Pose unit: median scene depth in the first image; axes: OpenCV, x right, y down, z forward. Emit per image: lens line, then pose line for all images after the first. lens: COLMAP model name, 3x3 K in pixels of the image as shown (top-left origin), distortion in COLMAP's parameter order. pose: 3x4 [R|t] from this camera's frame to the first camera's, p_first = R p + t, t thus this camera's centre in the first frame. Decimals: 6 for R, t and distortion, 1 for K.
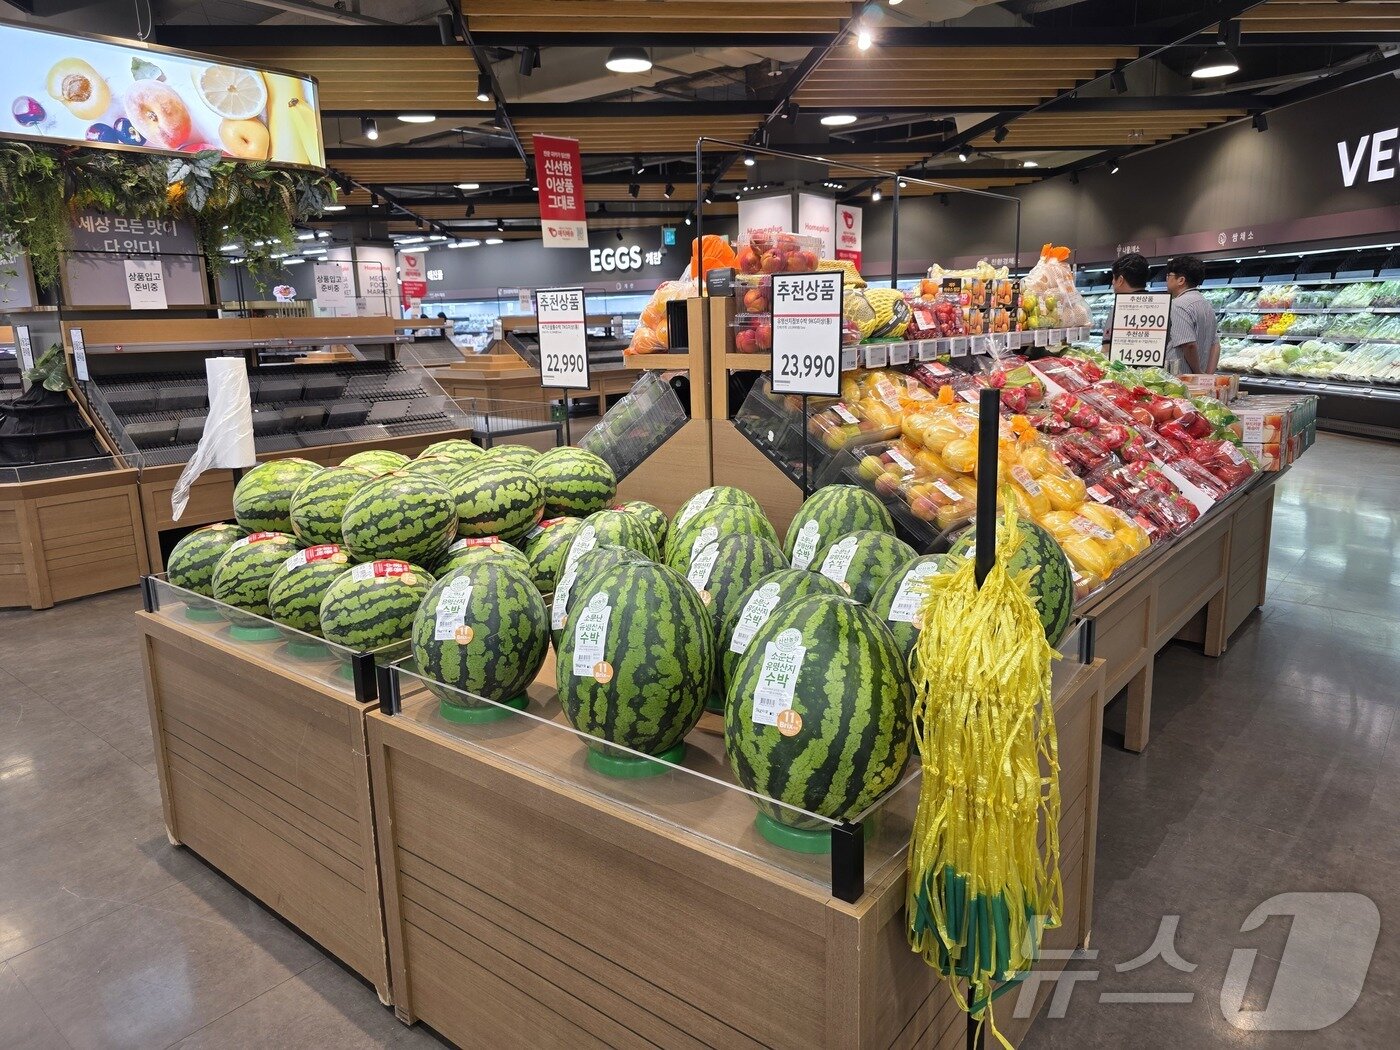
lens RADIAL K [[953.7, 0, 692.3], [0, 953.7, 515.5], [0, 0, 1]] dist [0.033878, -0.001182]
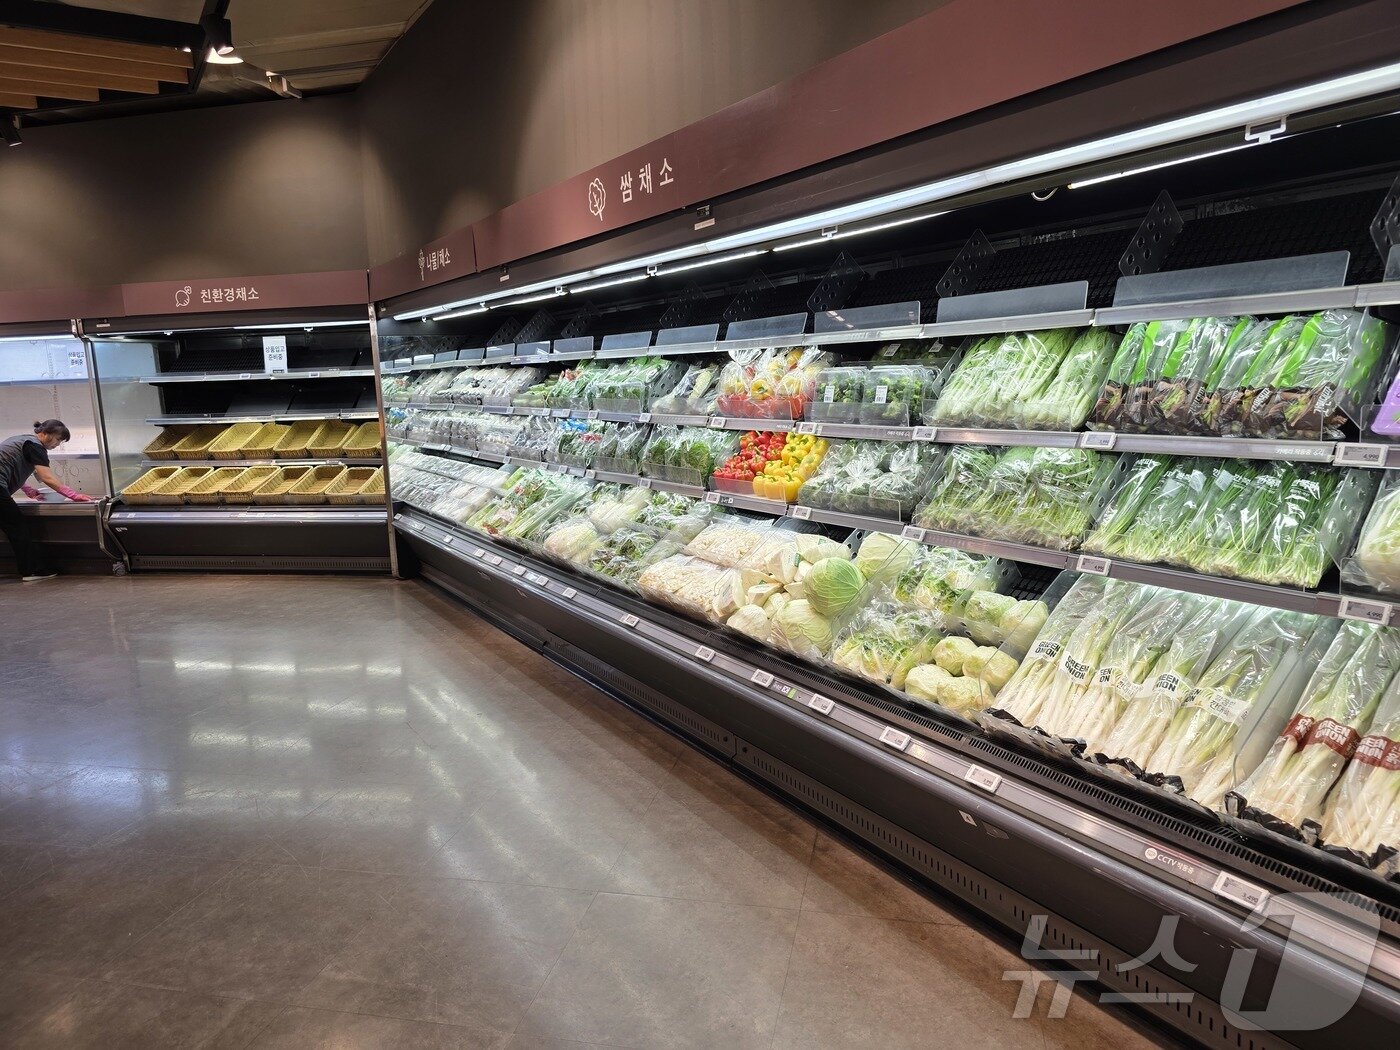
lens RADIAL K [[953.7, 0, 700.0], [0, 953.7, 528.4], [0, 0, 1]] dist [0.033878, -0.001182]
pose [[0.893933, -0.076825, 0.441568, 0.450137], [0.104503, 0.993773, -0.038664, -0.171505], [-0.435848, 0.080708, 0.896394, 0.744597]]
